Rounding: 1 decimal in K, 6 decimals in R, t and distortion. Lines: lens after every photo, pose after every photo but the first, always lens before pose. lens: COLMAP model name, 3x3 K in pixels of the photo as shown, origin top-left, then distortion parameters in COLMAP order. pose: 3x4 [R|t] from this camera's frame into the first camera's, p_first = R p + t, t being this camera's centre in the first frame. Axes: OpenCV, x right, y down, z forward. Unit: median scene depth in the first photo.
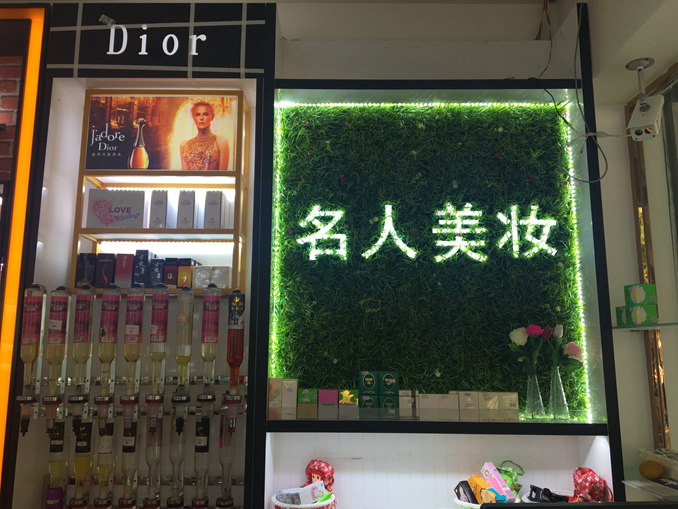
lens RADIAL K [[566.6, 0, 339.0], [0, 566.6, 254.5], [0, 0, 1]] dist [0.087013, -0.104743]
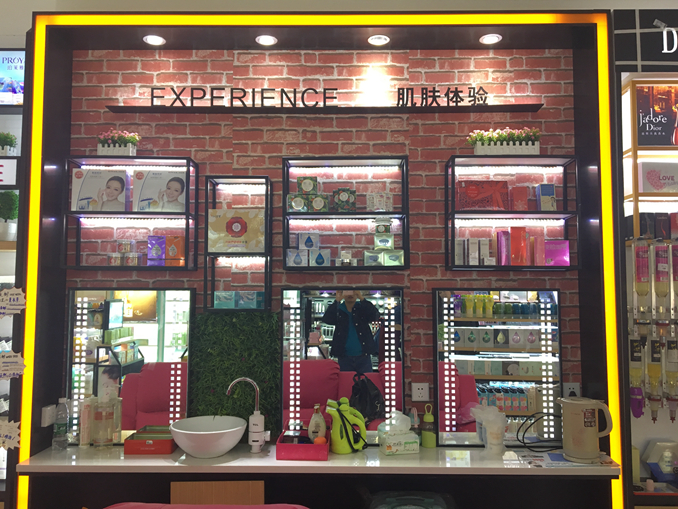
lens RADIAL K [[566.6, 0, 339.0], [0, 566.6, 254.5], [0, 0, 1]] dist [0.087013, -0.104743]
pose [[0.999998, -0.000216, 0.002164, -1.098482], [-0.000003, 0.994935, 0.100515, -0.037184], [-0.002175, -0.100515, 0.994933, -0.286431]]
